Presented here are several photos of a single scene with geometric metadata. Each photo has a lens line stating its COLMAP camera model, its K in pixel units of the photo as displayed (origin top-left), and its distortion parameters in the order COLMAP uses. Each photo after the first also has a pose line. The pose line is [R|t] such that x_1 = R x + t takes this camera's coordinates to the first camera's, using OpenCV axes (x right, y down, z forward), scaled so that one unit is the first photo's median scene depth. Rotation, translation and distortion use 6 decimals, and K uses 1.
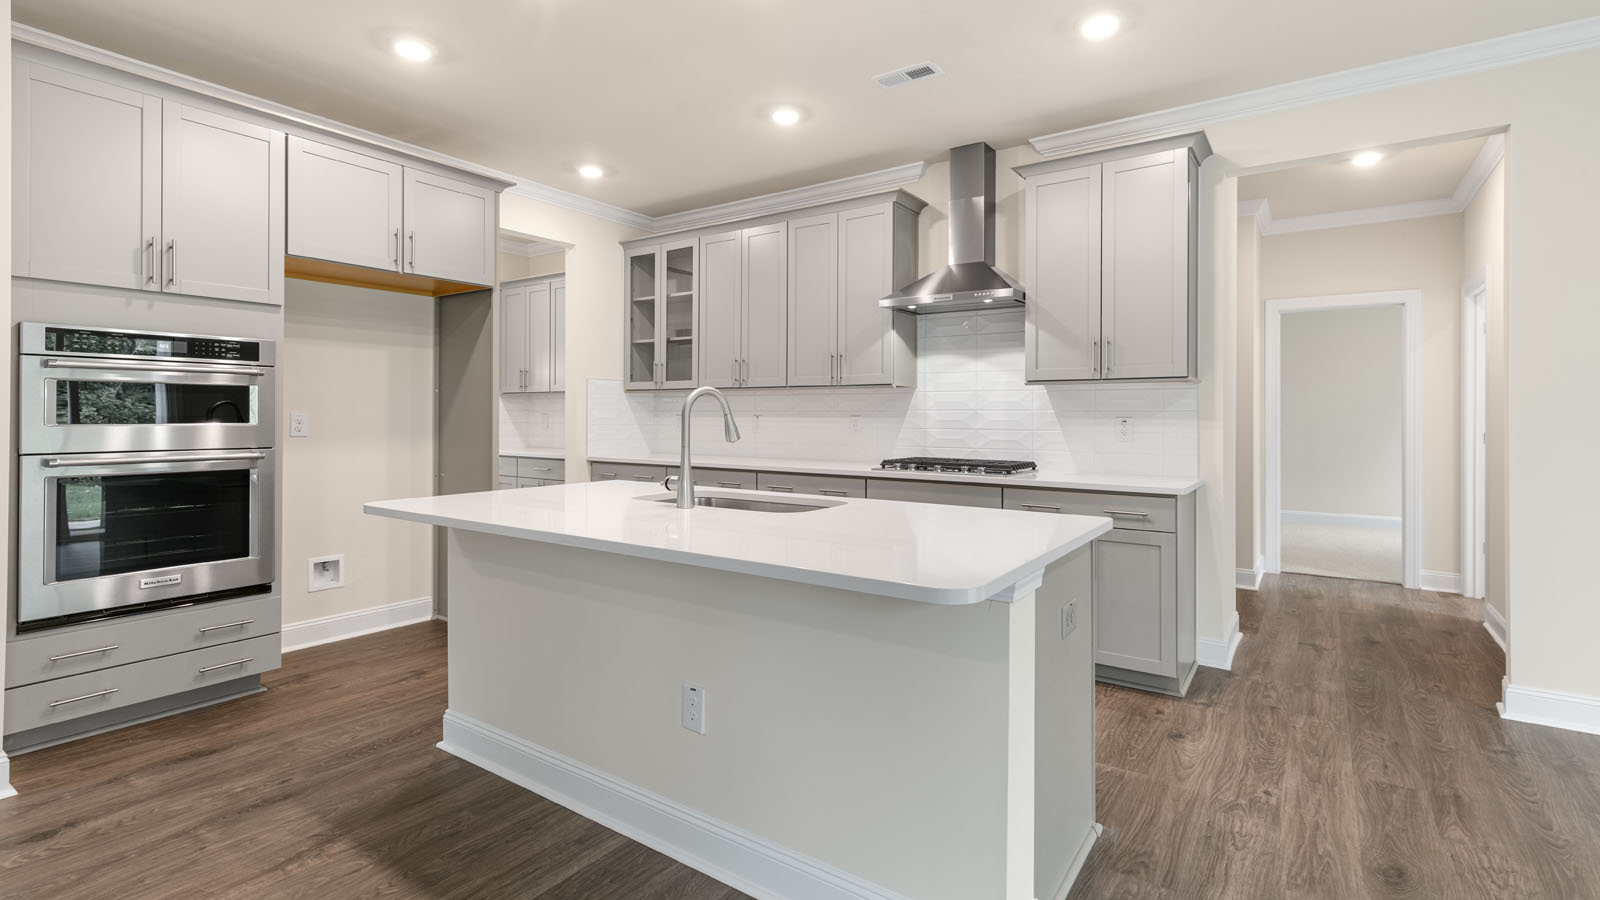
lens RADIAL K [[734.2, 0, 806.7], [0, 734.2, 418.9], [0, 0, 1]] dist [0.001107, -0.000155]
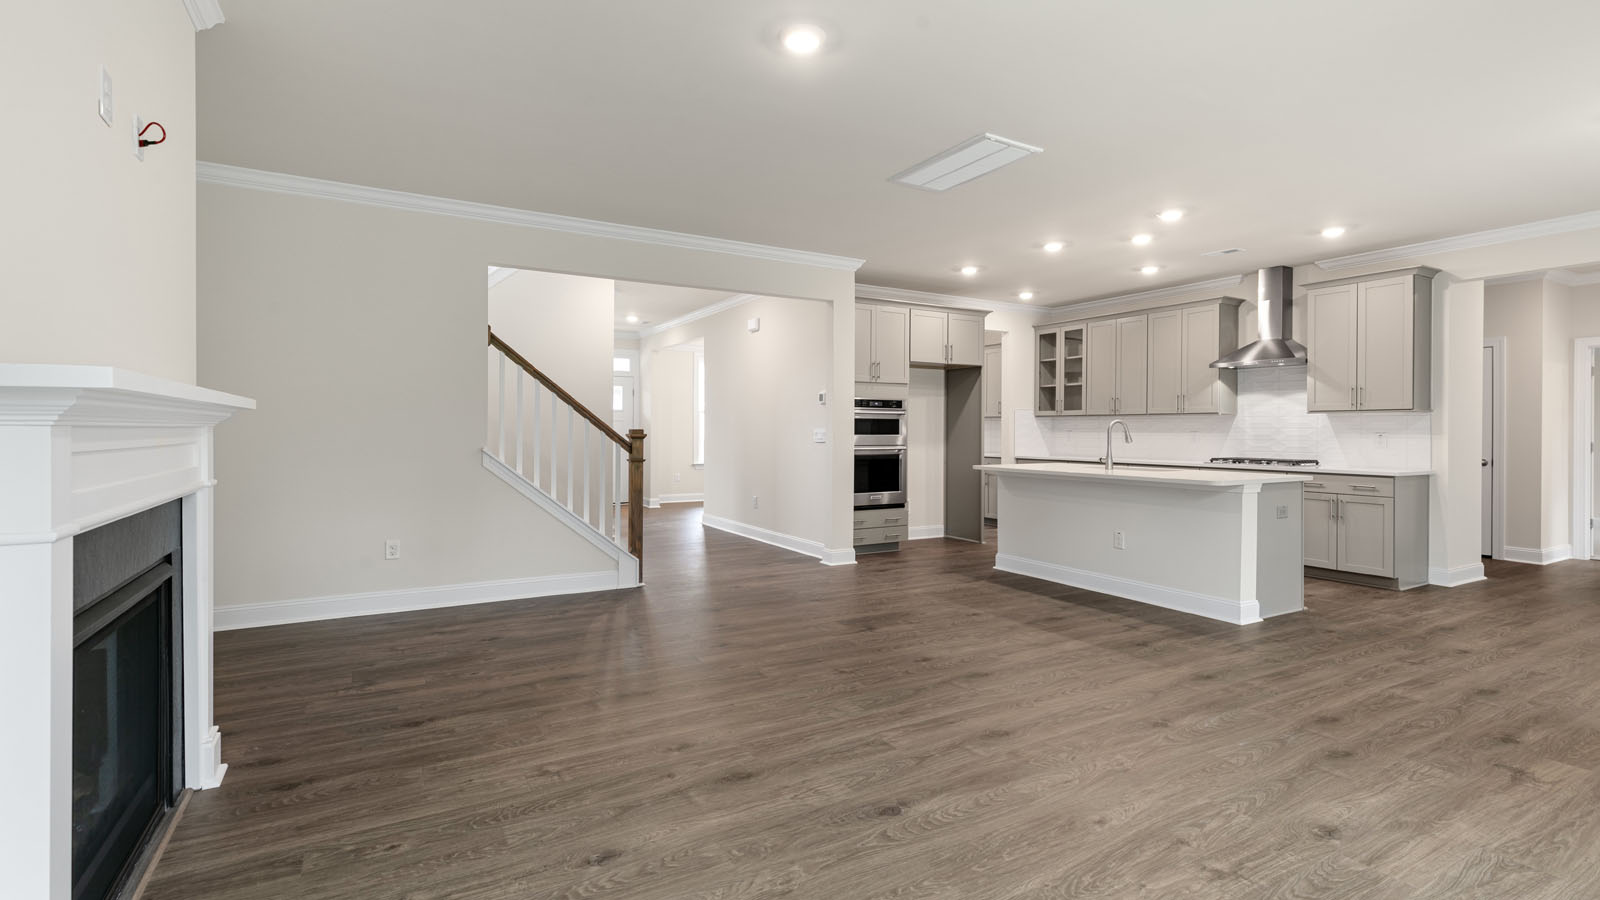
lens RADIAL K [[730.4, 0, 793.8], [0, 730.4, 434.8], [0, 0, 1]] dist [0.000665, 0.000165]
pose [[0.900431, 0.002873, -0.434990, -0.034223], [-0.002539, 0.999996, 0.001350, 0.002939], [0.434992, -0.000111, 0.900434, -1.029996]]
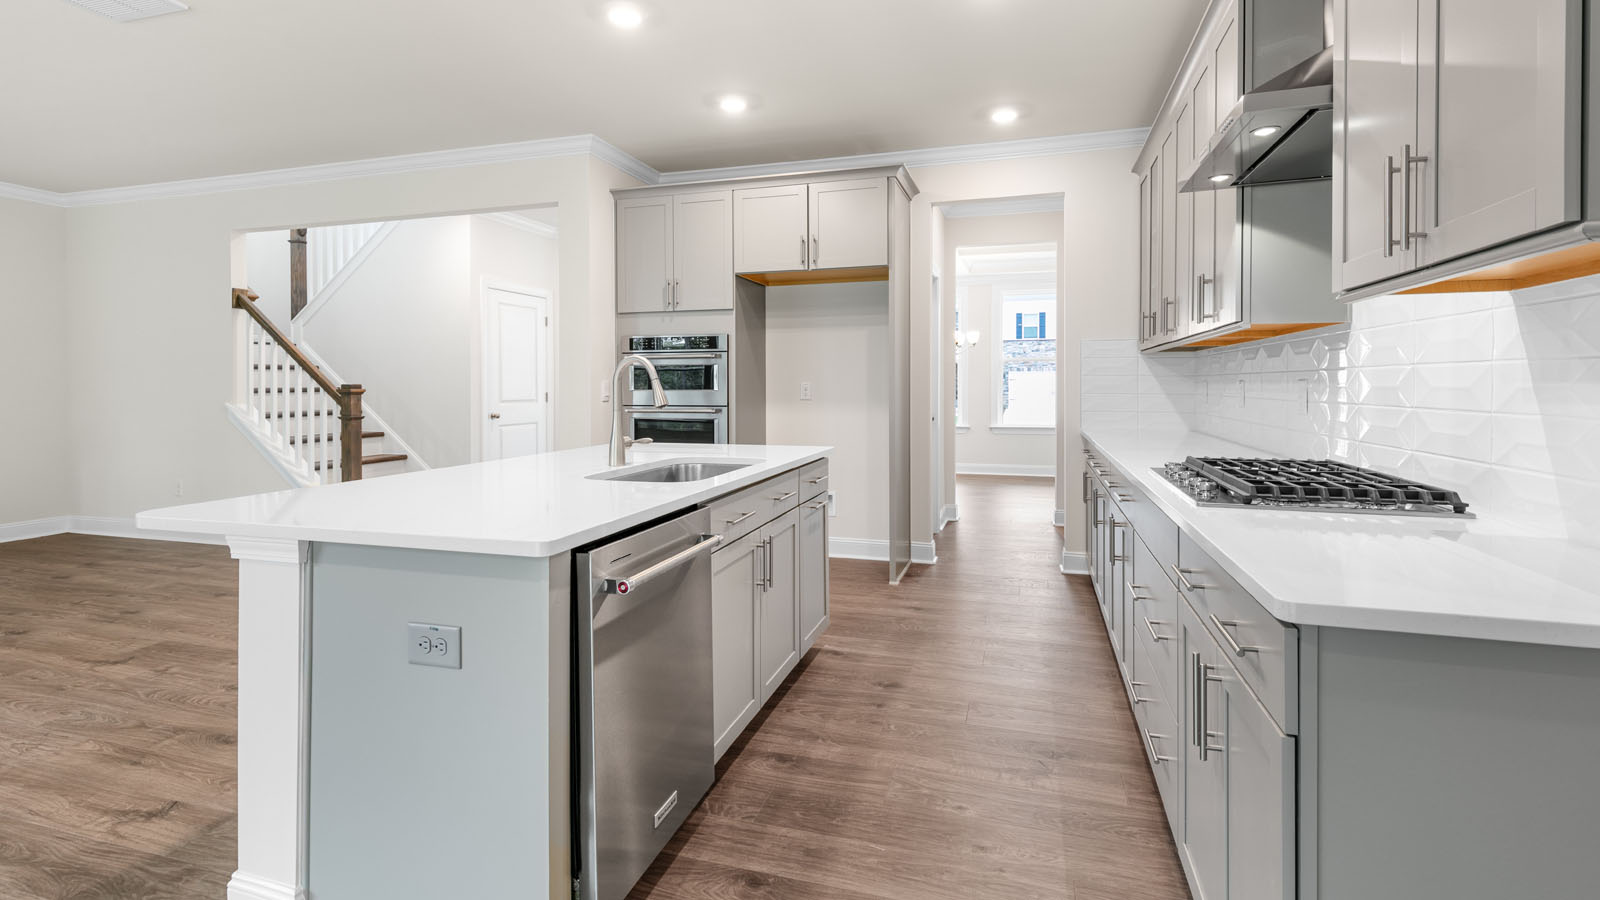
lens RADIAL K [[740.7, 0, 802.5], [0, 740.7, 392.8], [0, 0, 1]] dist [0.008644, 0.000265]
pose [[0.302462, 0.005218, -0.953147, 0.619850], [0.000656, 0.999984, 0.005683, 0.003285], [0.953161, -0.002344, 0.302454, 0.579587]]
